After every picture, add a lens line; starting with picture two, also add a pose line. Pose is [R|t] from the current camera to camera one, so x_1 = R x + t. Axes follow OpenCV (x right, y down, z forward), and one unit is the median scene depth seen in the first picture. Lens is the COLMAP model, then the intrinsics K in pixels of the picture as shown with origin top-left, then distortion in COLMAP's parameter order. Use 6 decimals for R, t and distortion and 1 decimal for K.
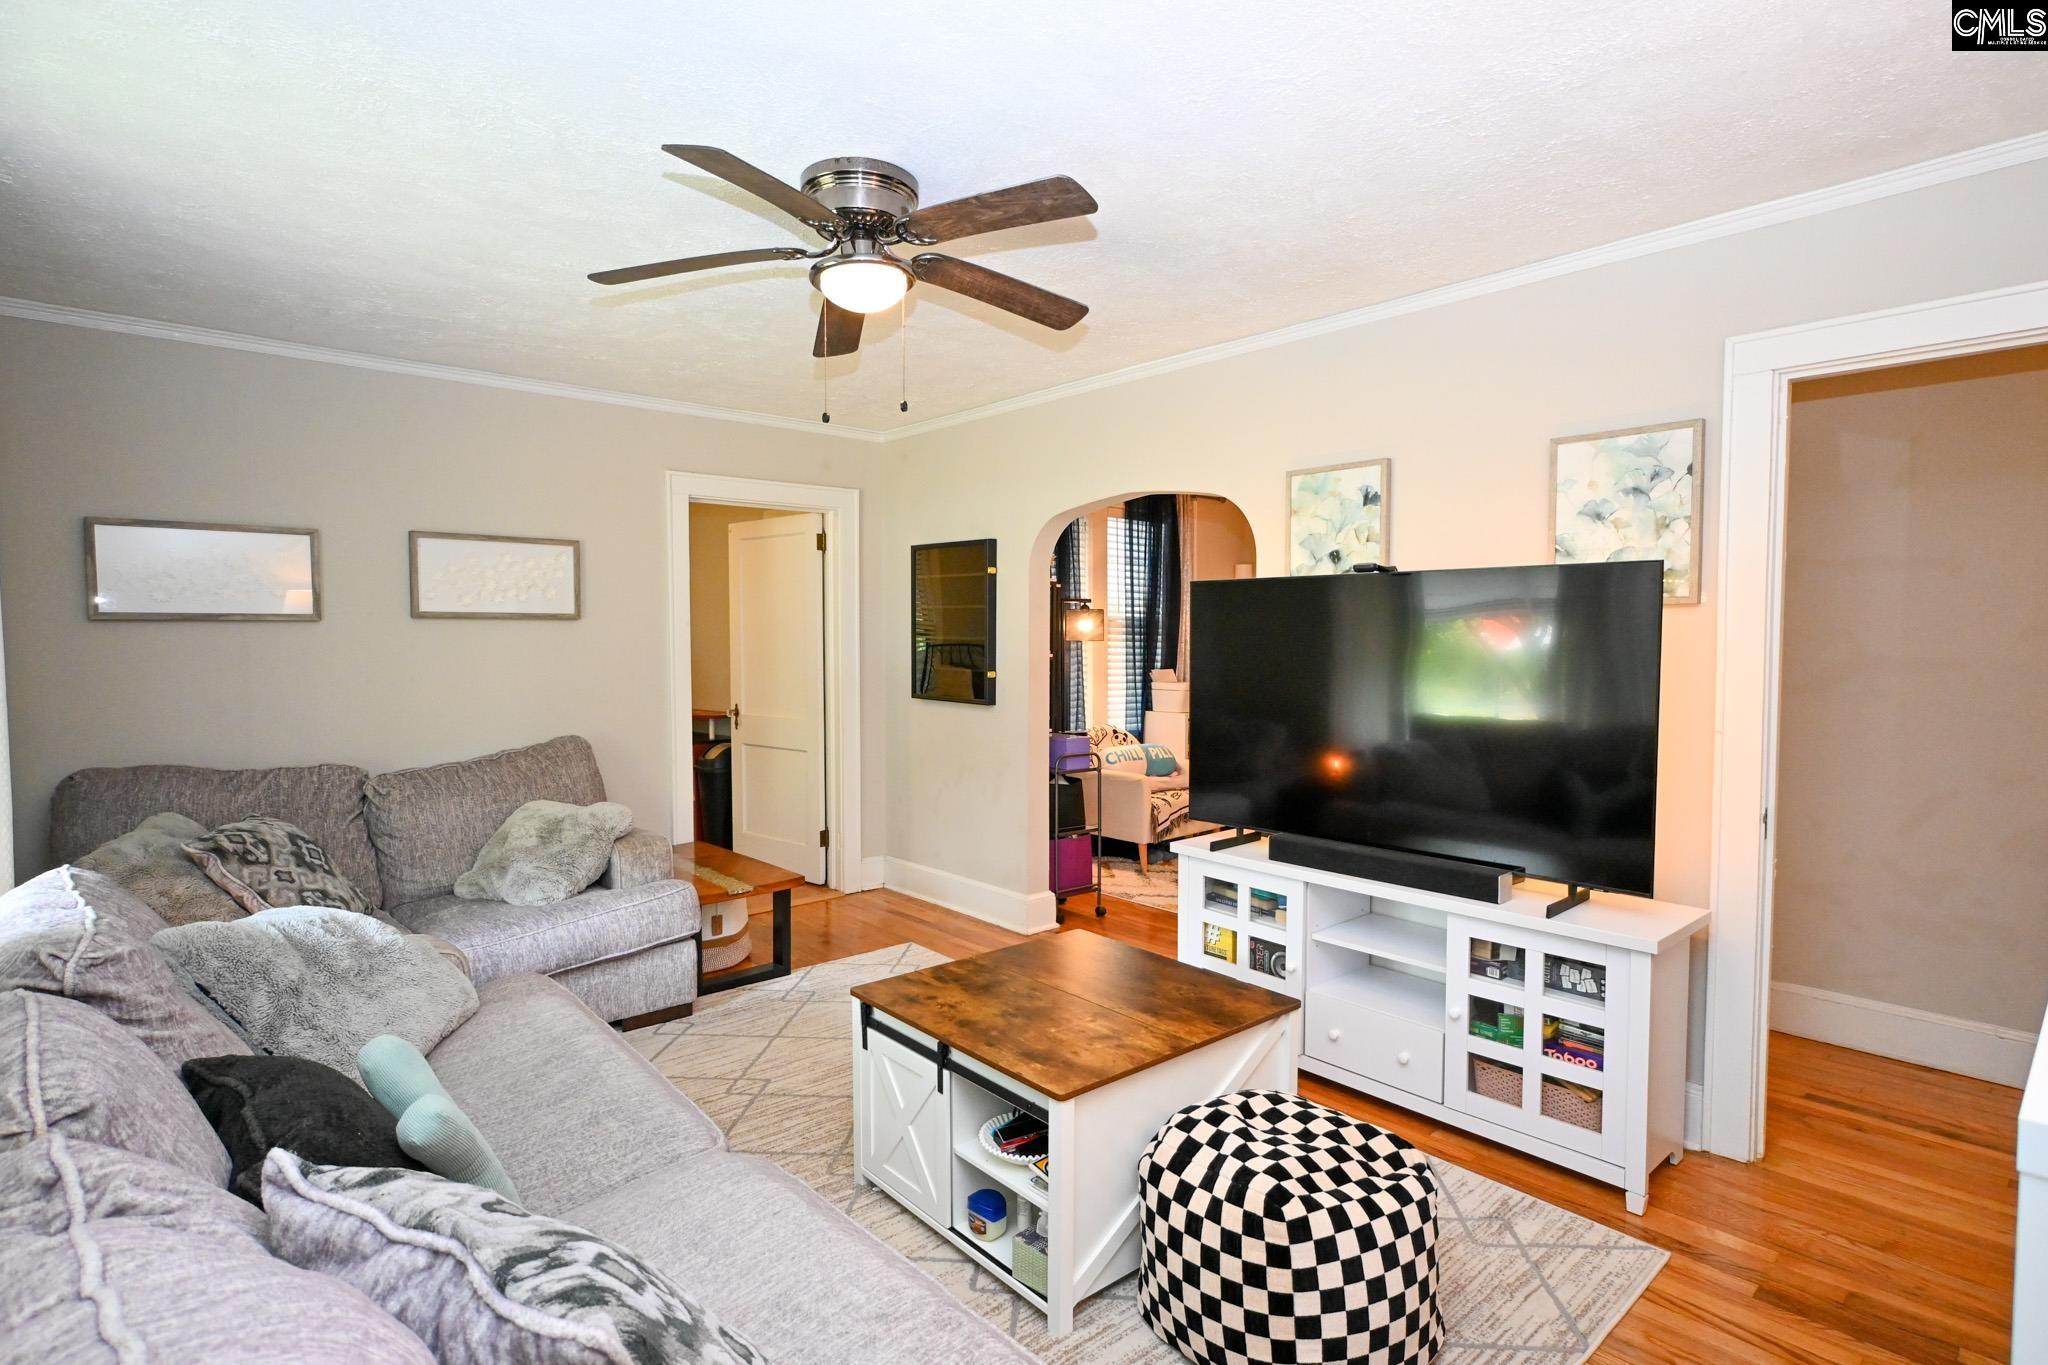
lens RADIAL K [[1056.1, 0, 1024.0], [0, 1056.1, 682.5], [0, 0, 1]] dist [0.001351, 0.000199]
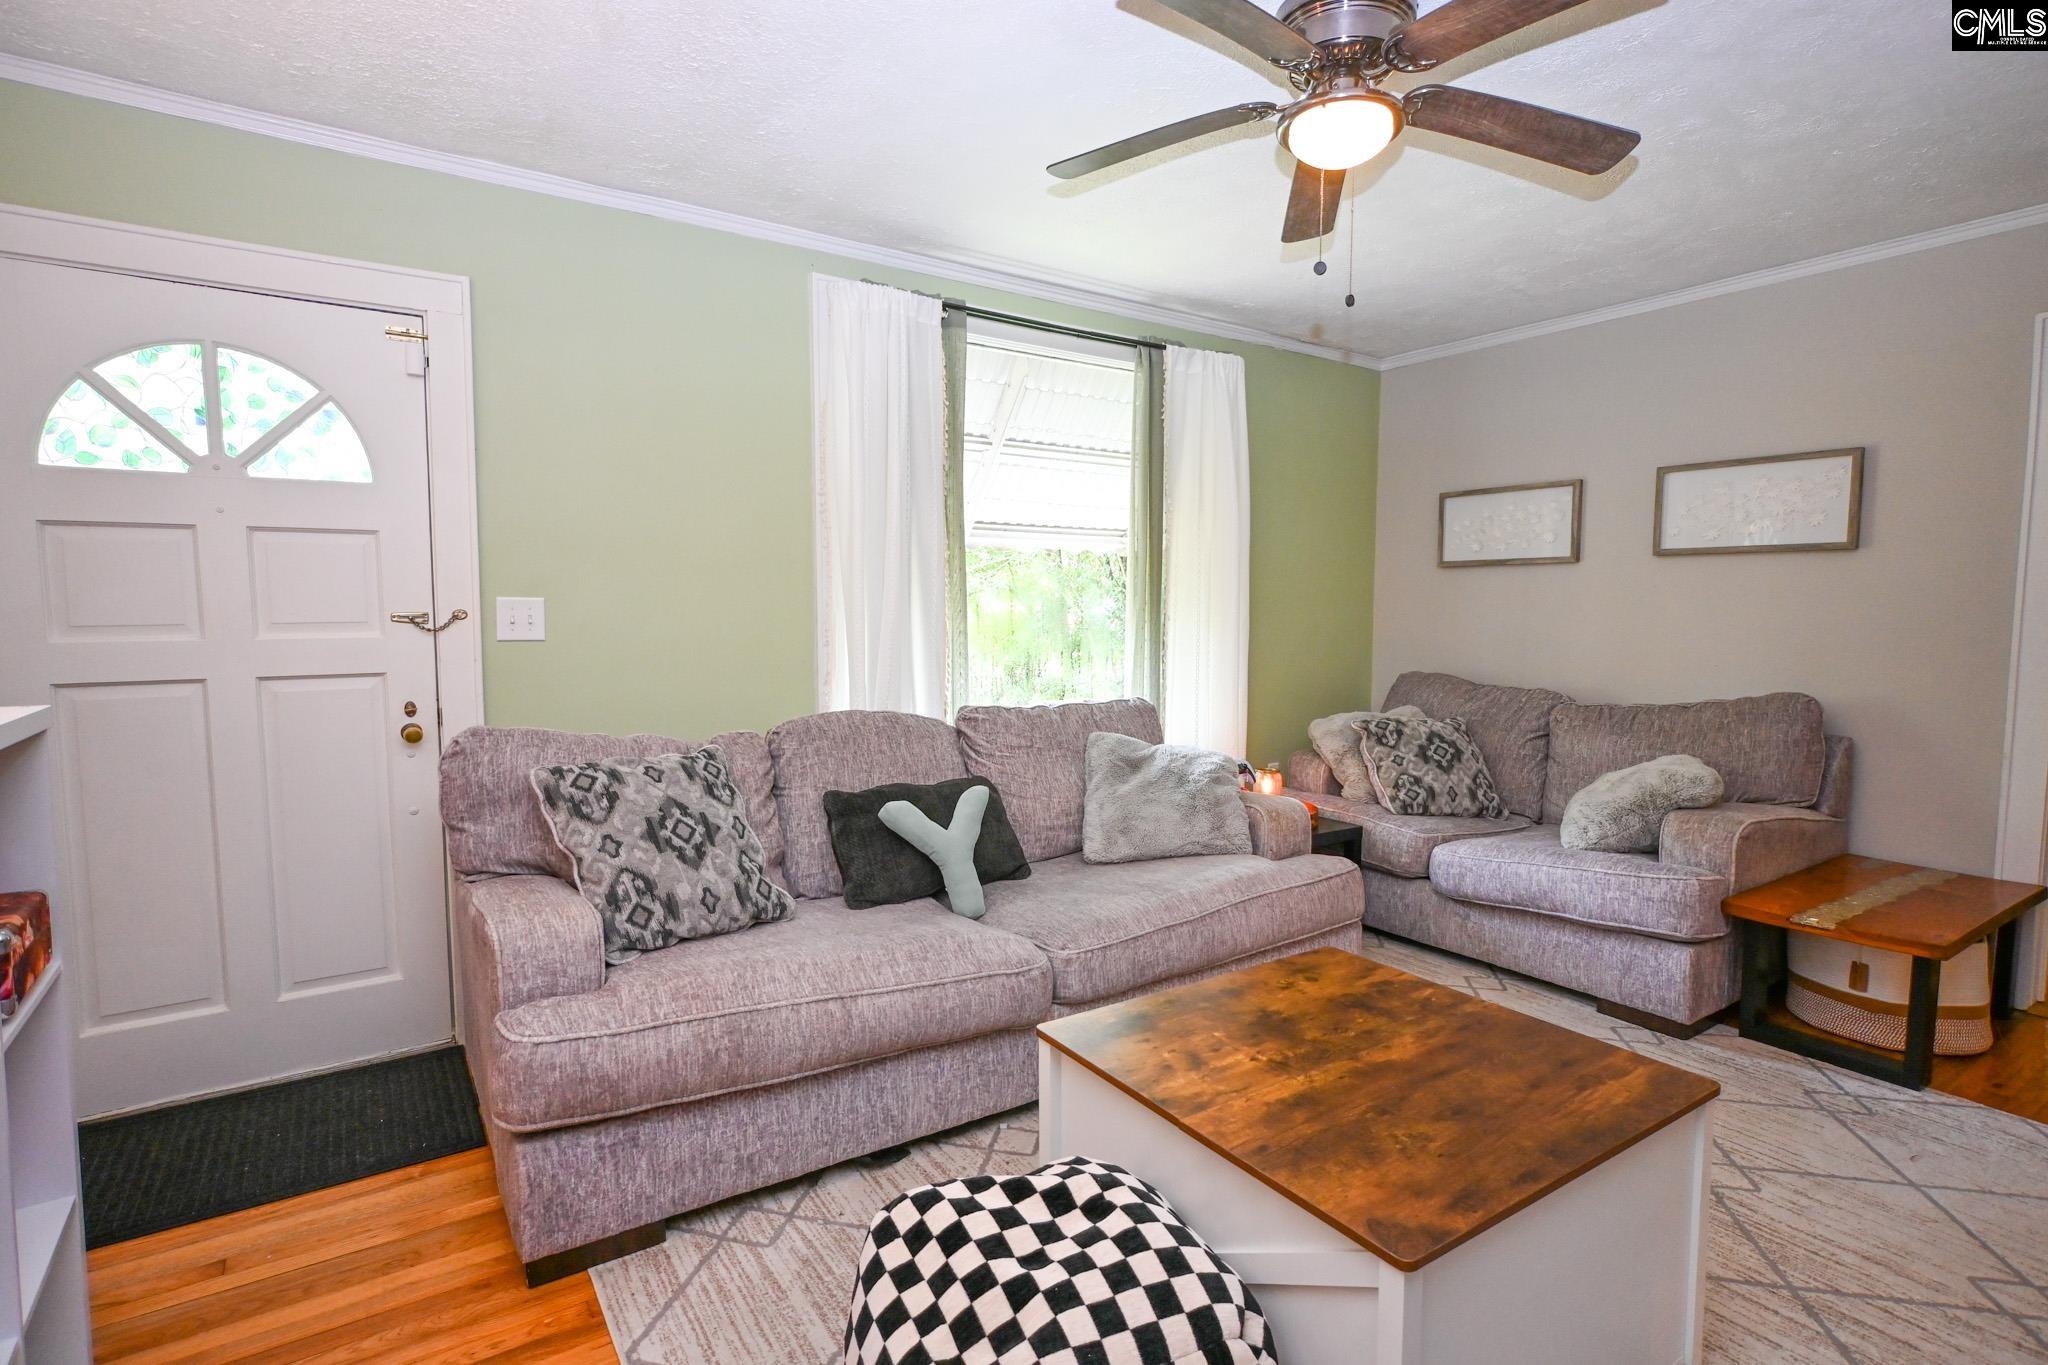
lens RADIAL K [[1012.6, 0, 1024.0], [0, 1012.6, 682.5], [0, 0, 1]] dist [-0.000541, -0.000039]
pose [[-0.132078, 0.074307, -0.988450, 0.505587], [-0.049593, 0.995442, 0.081459, 0.009614], [0.989998, 0.059779, -0.127791, 0.615512]]
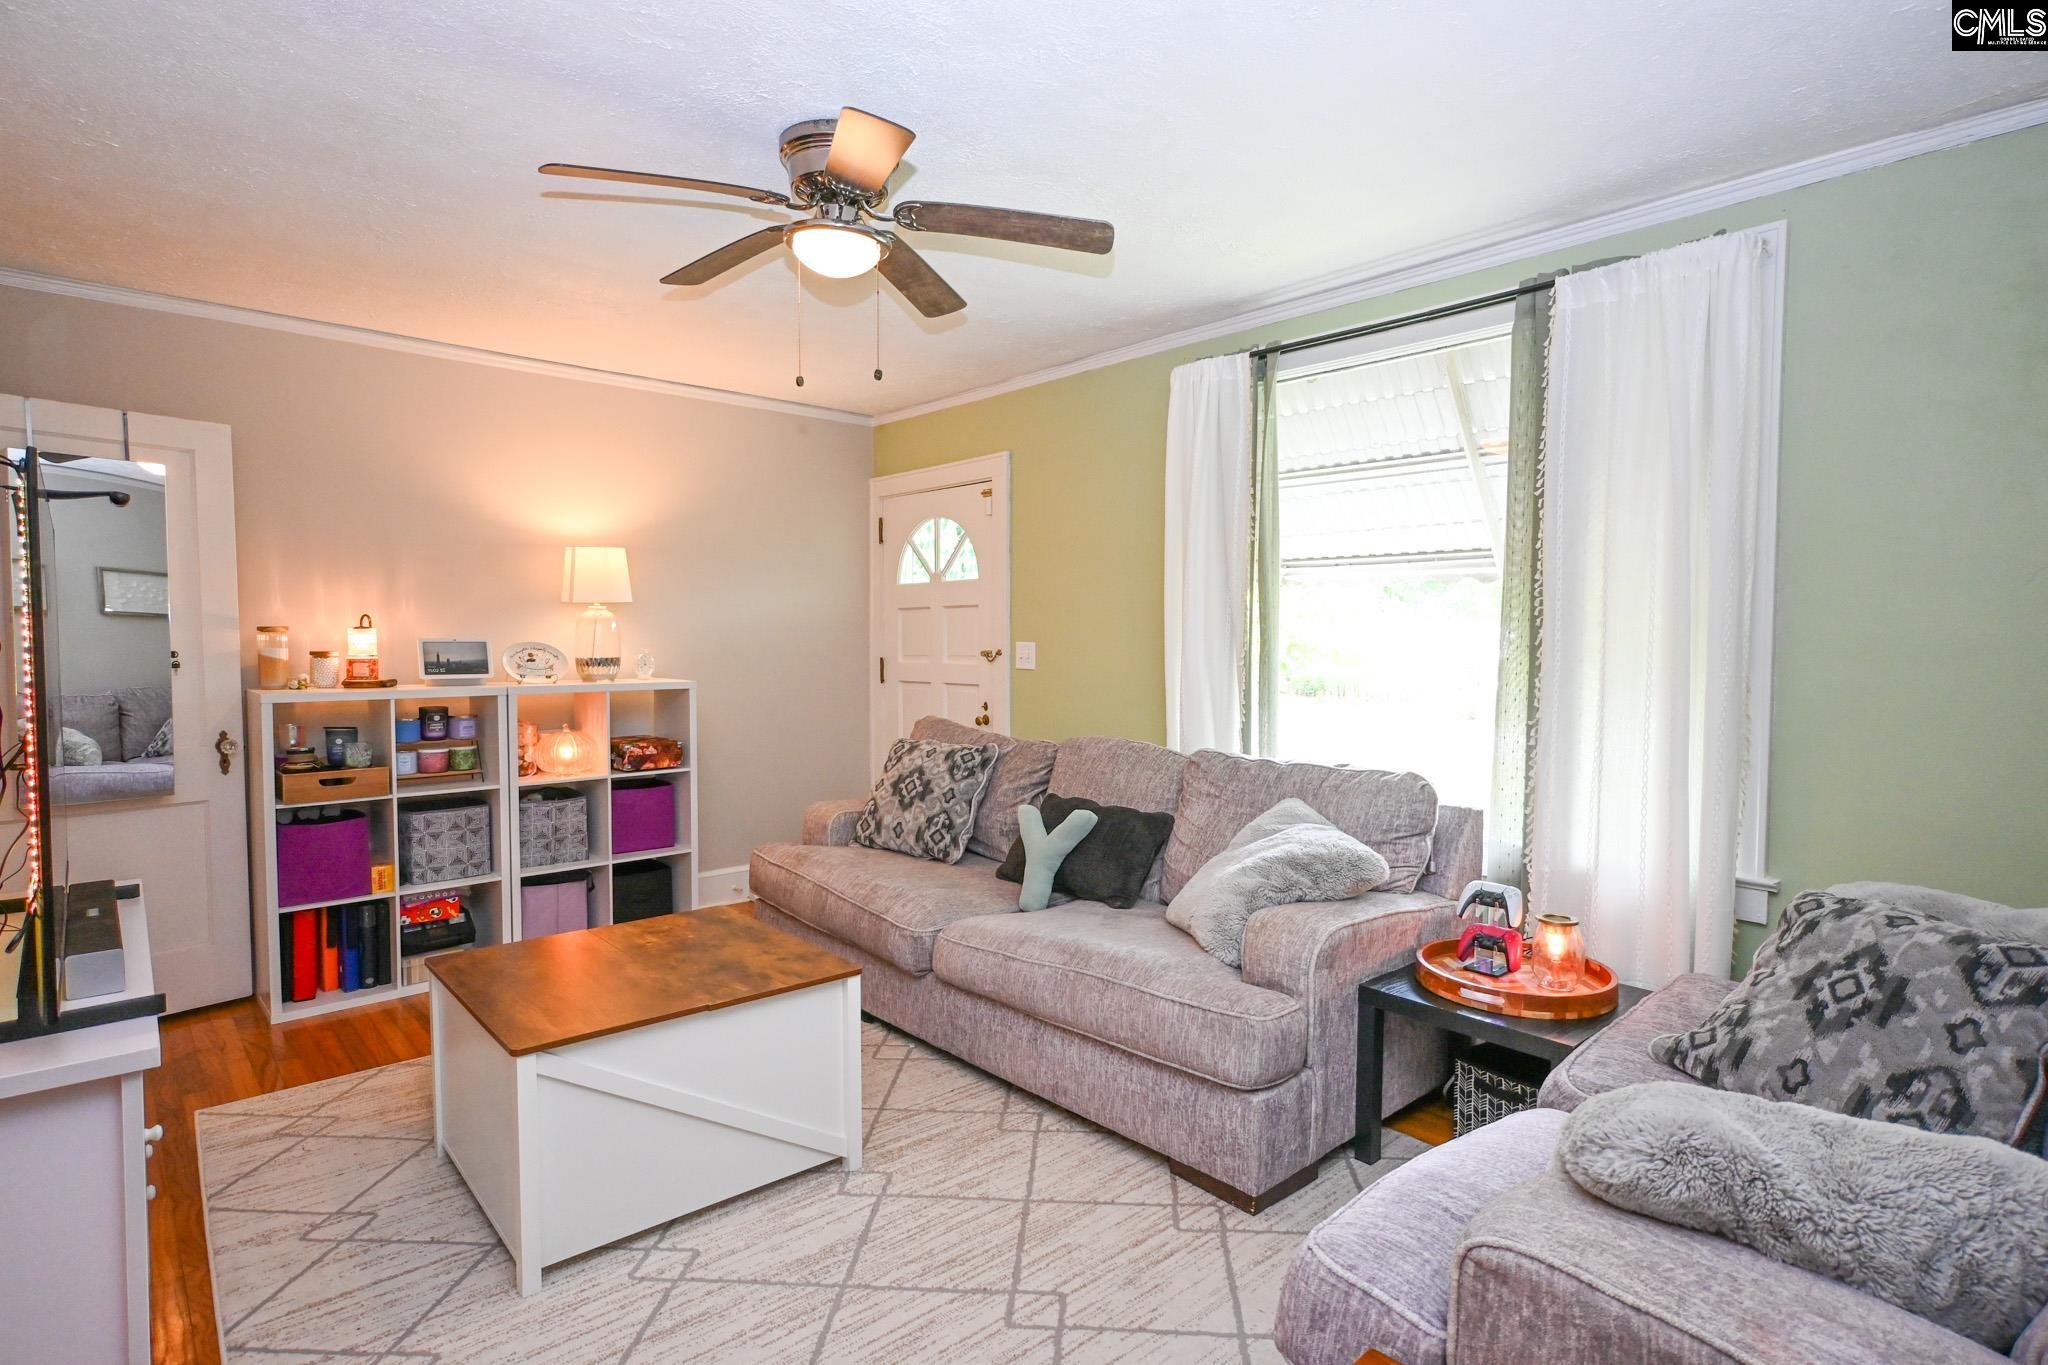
lens RADIAL K [[1012.6, 0, 1024.0], [0, 1012.6, 682.5], [0, 0, 1]] dist [-0.000541, -0.000039]
pose [[-0.999562, -0.000464, -0.029583, -0.206853], [-0.003194, 0.995725, 0.092309, -0.039340], [0.029413, 0.092364, -0.995291, 1.386256]]
